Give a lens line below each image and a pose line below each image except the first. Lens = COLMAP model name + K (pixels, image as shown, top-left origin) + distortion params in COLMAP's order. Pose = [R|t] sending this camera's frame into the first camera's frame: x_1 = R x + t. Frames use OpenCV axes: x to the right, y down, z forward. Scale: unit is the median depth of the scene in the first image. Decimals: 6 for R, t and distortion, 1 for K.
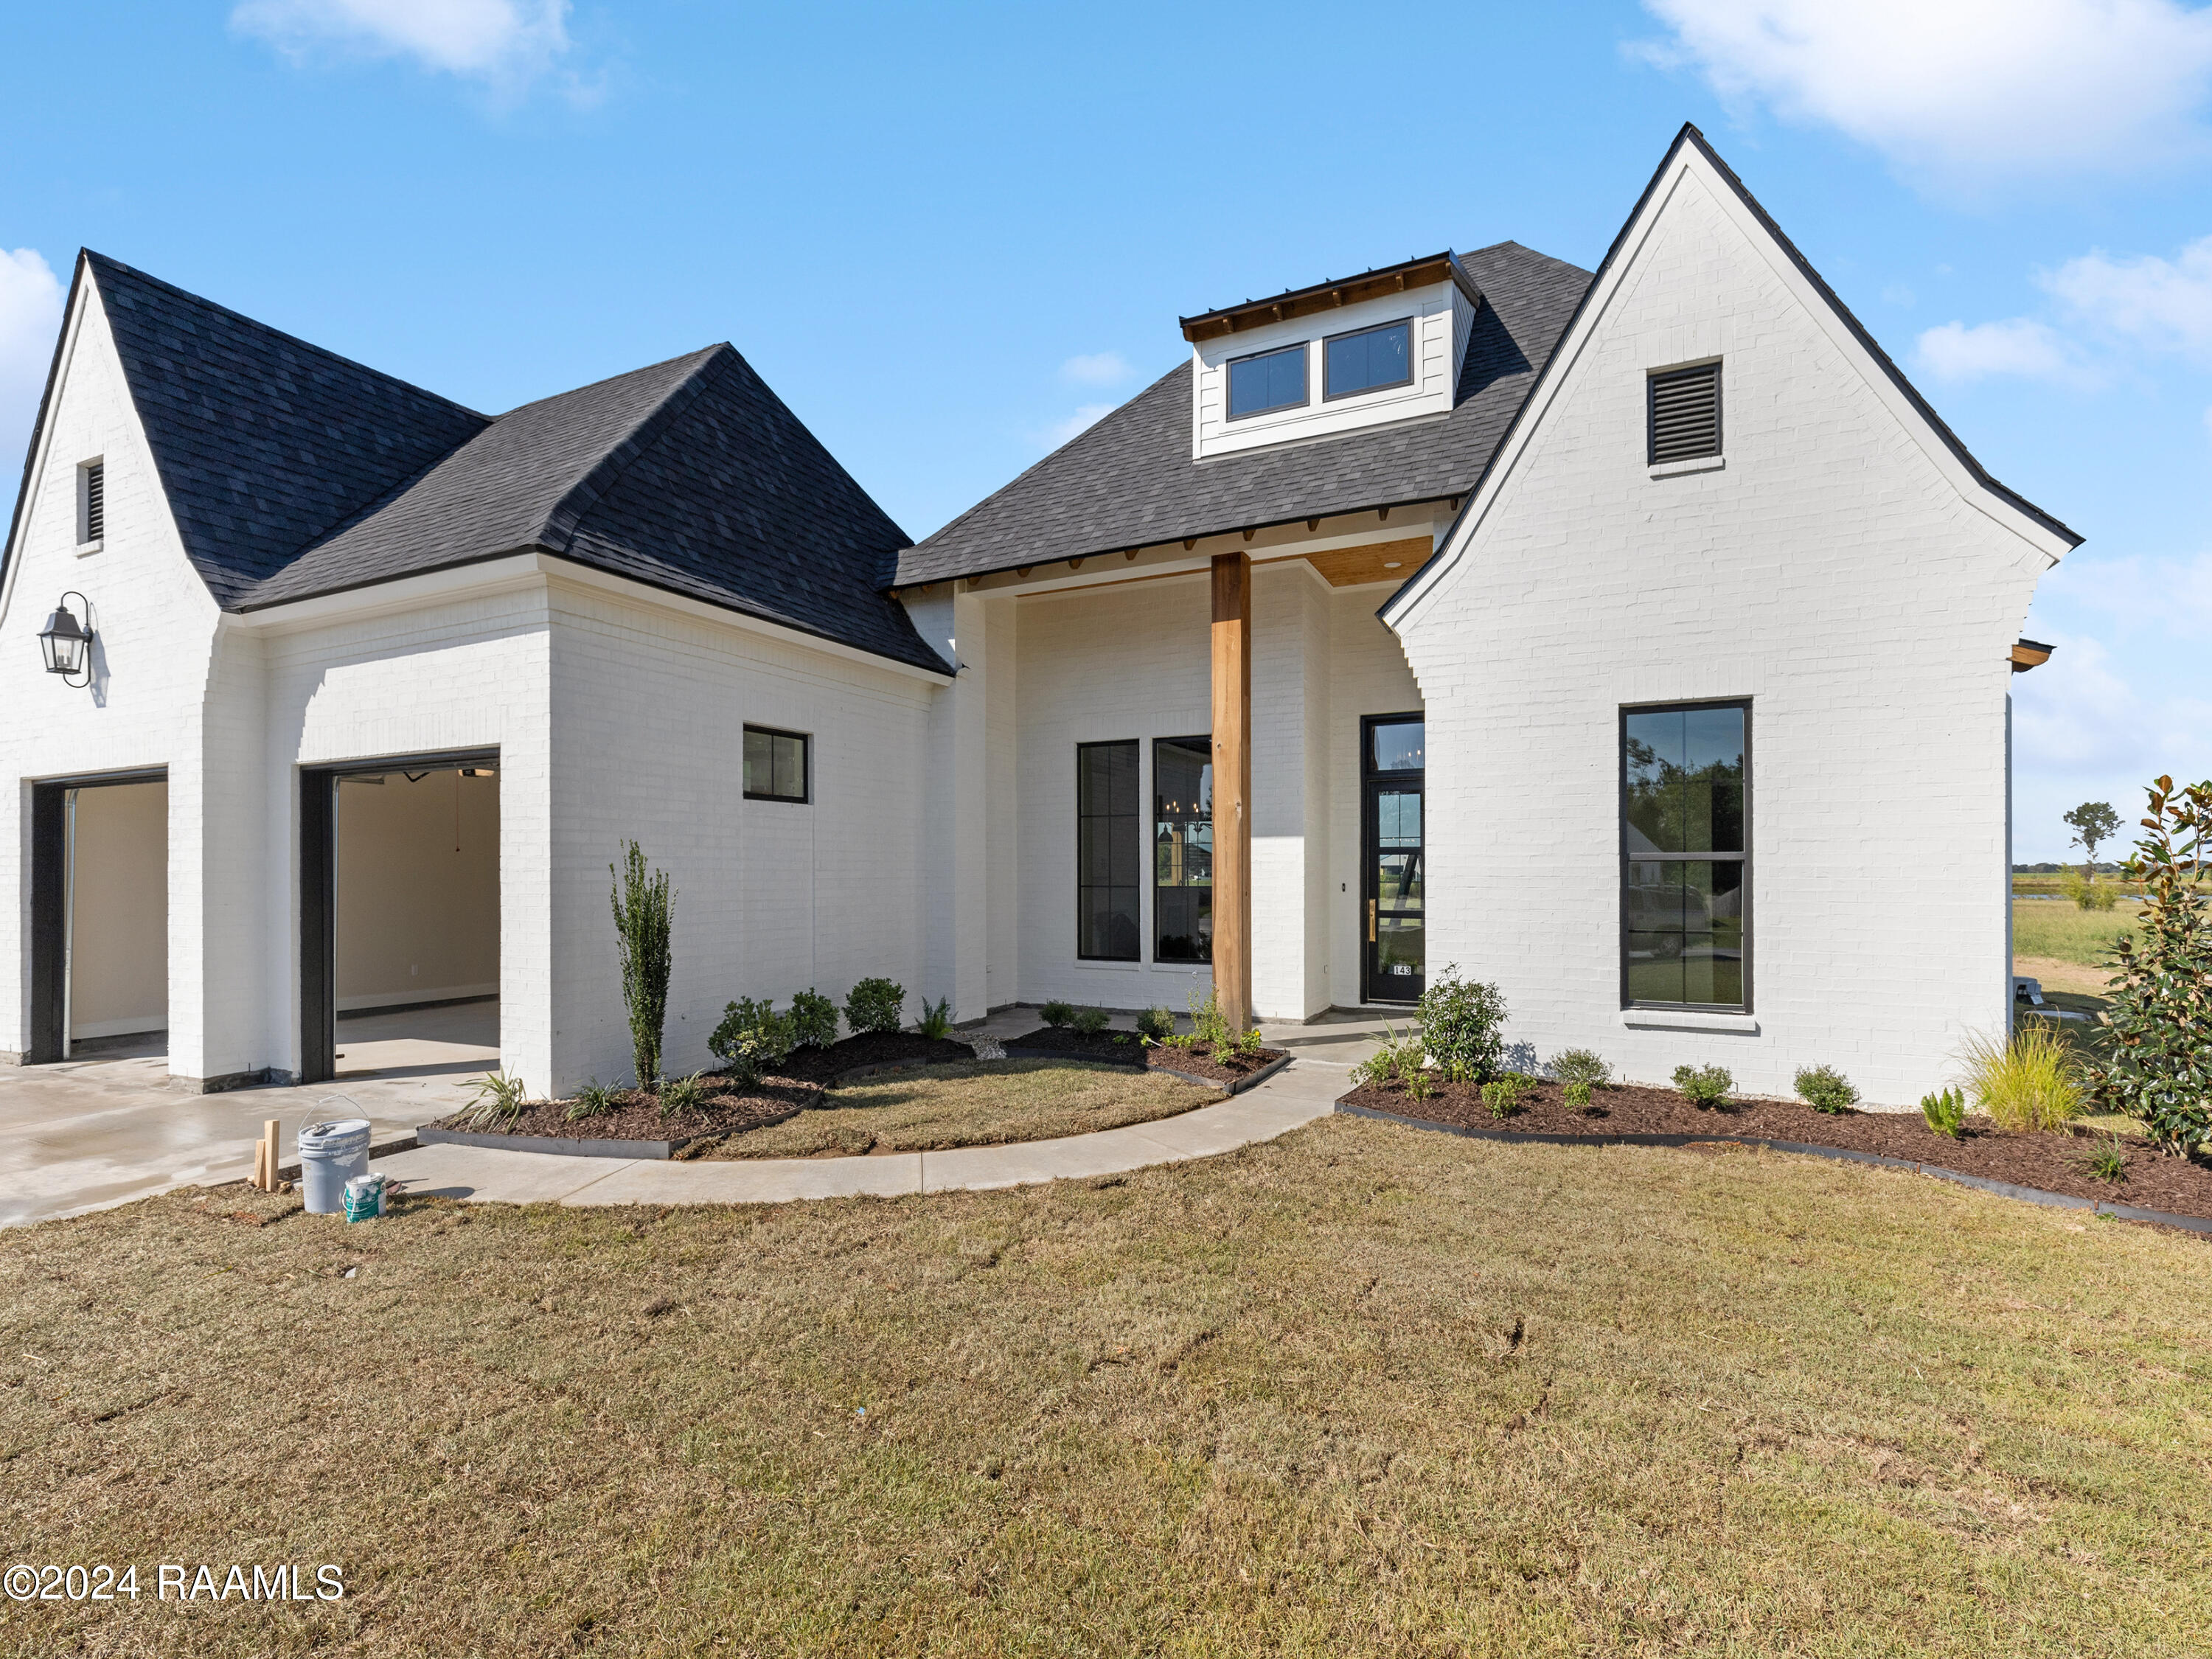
lens RADIAL K [[1005.3, 0, 1094.4], [0, 1005.3, 857.0], [0, 0, 1]] dist [0.002707, -0.000077]
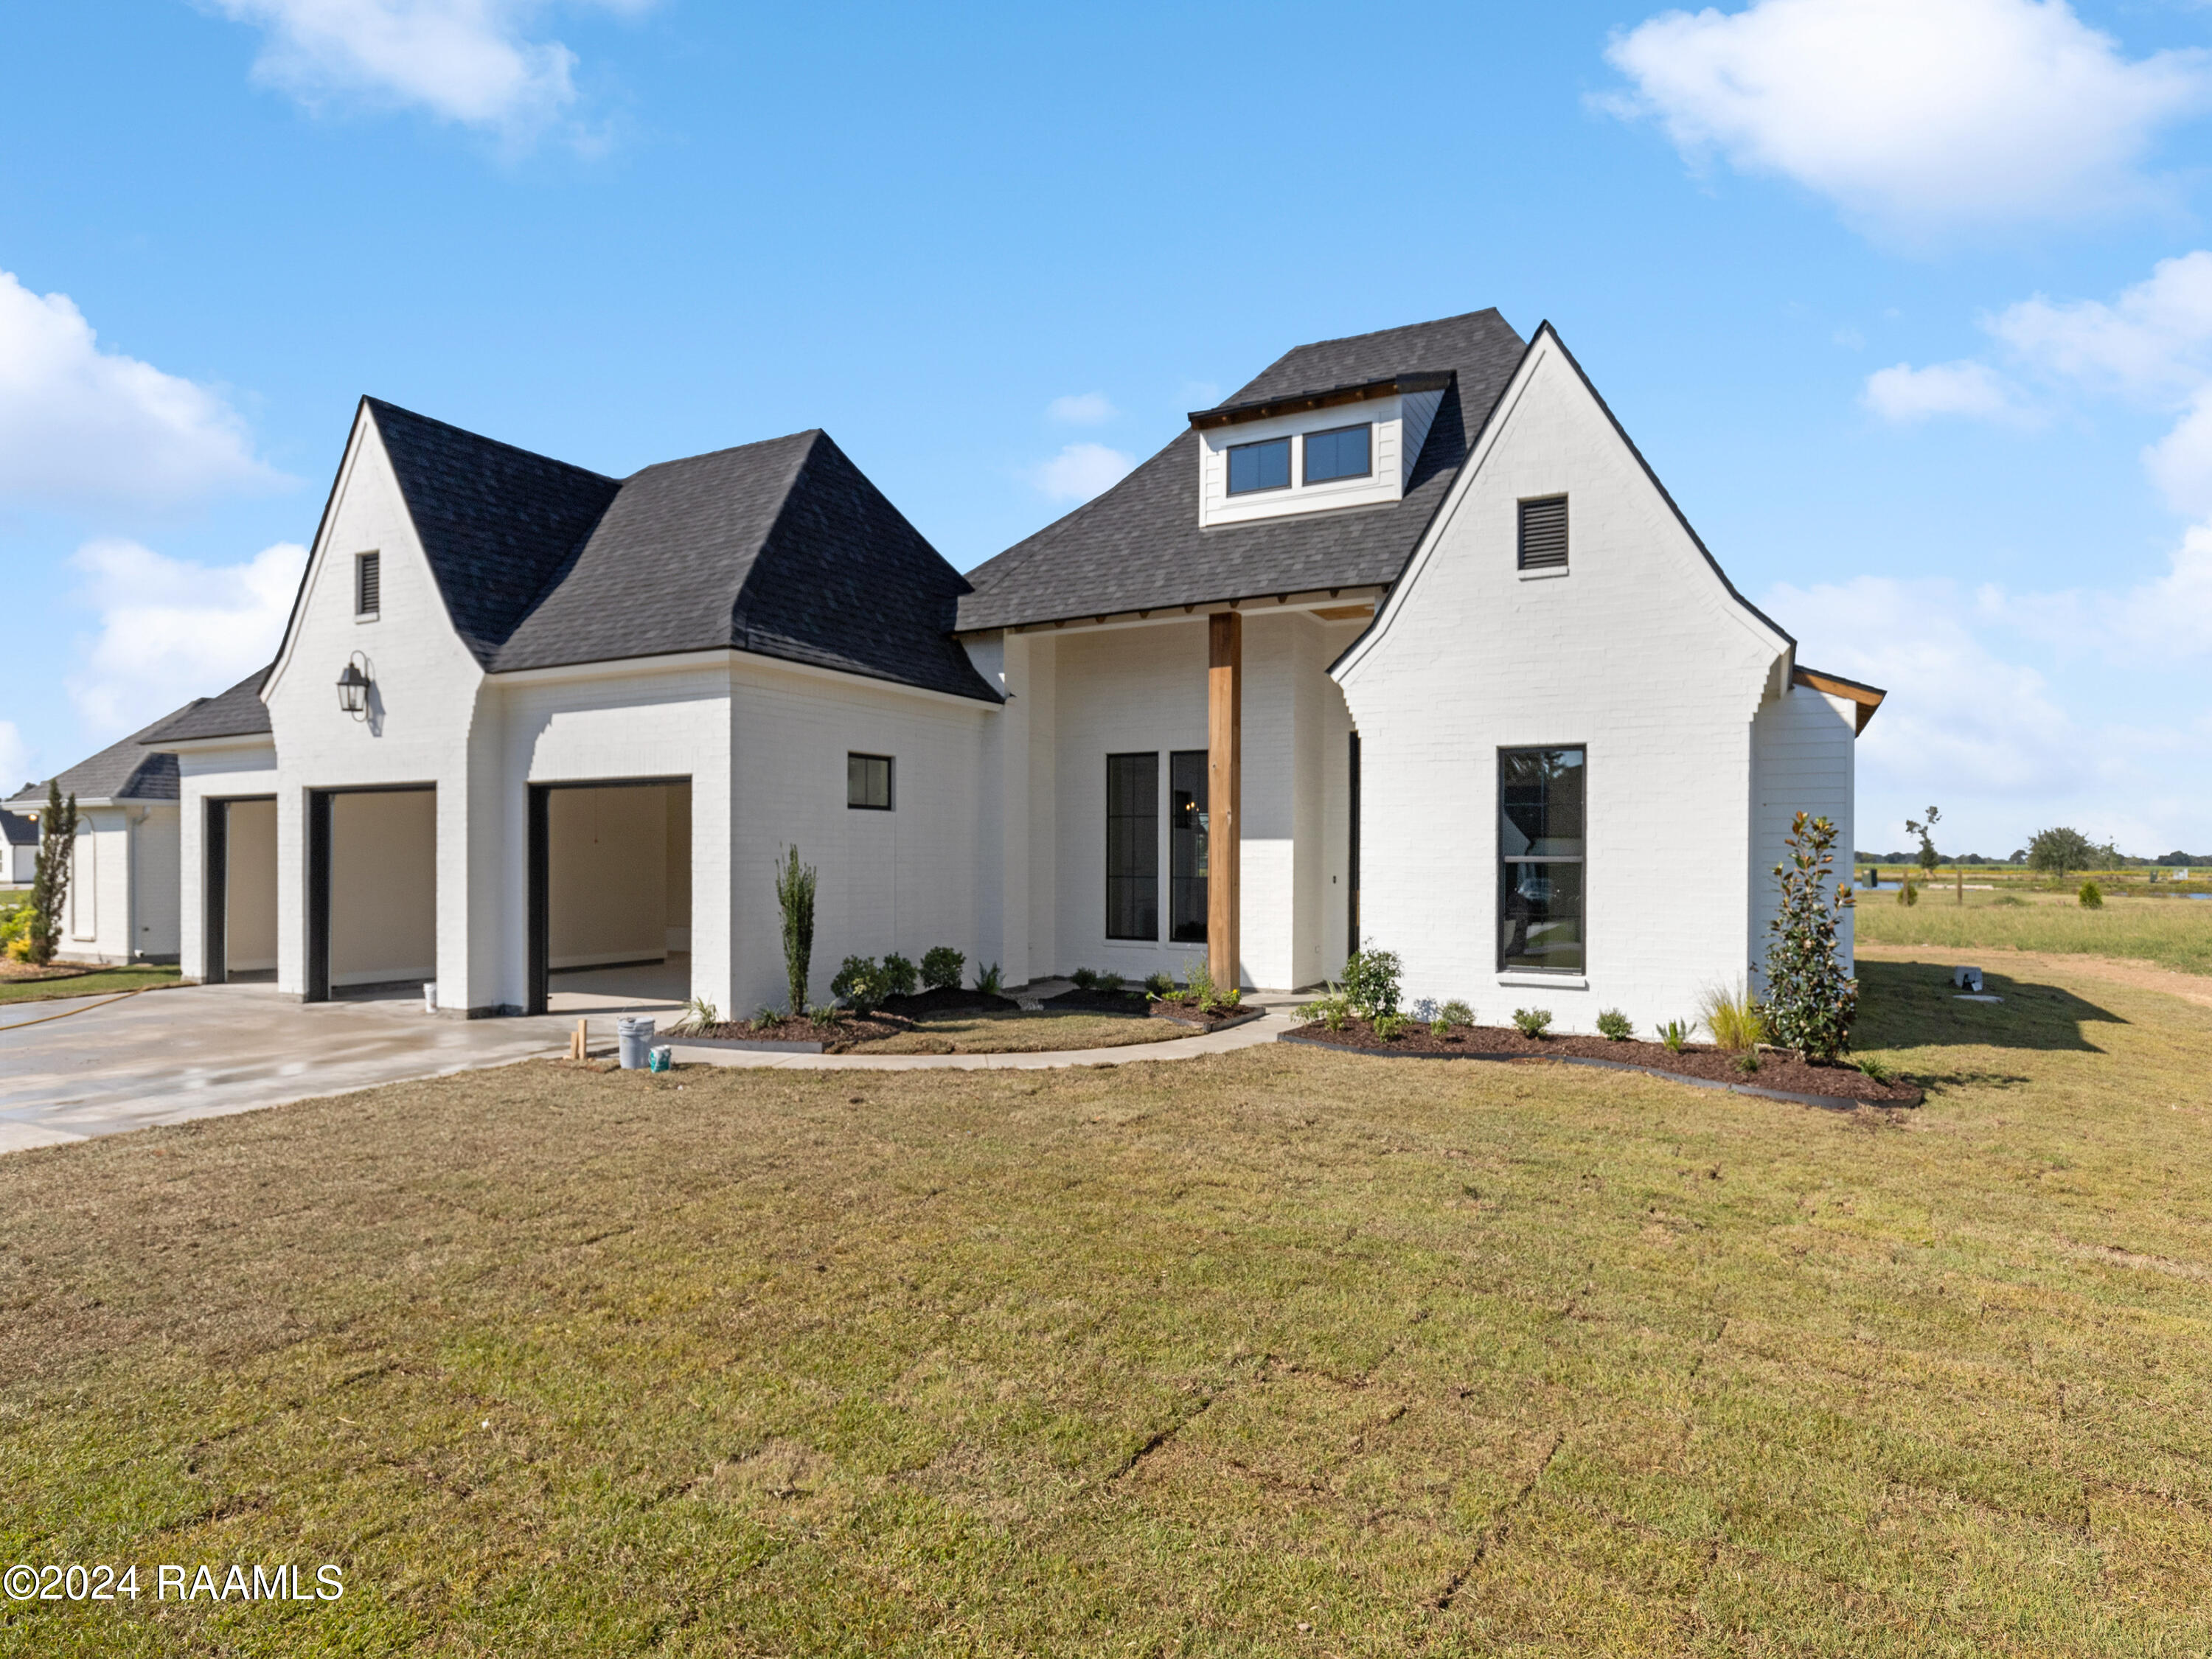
lens RADIAL K [[1239.4, 0, 1015.9], [0, 1239.4, 837.8], [0, 0, 1]] dist [-0.060440, -0.000353]
pose [[0.993353, 0.005936, -0.114958, 0.057575], [-0.005886, 0.999982, 0.000771, -0.021221], [0.114960, -0.000090, 0.993370, -0.572591]]
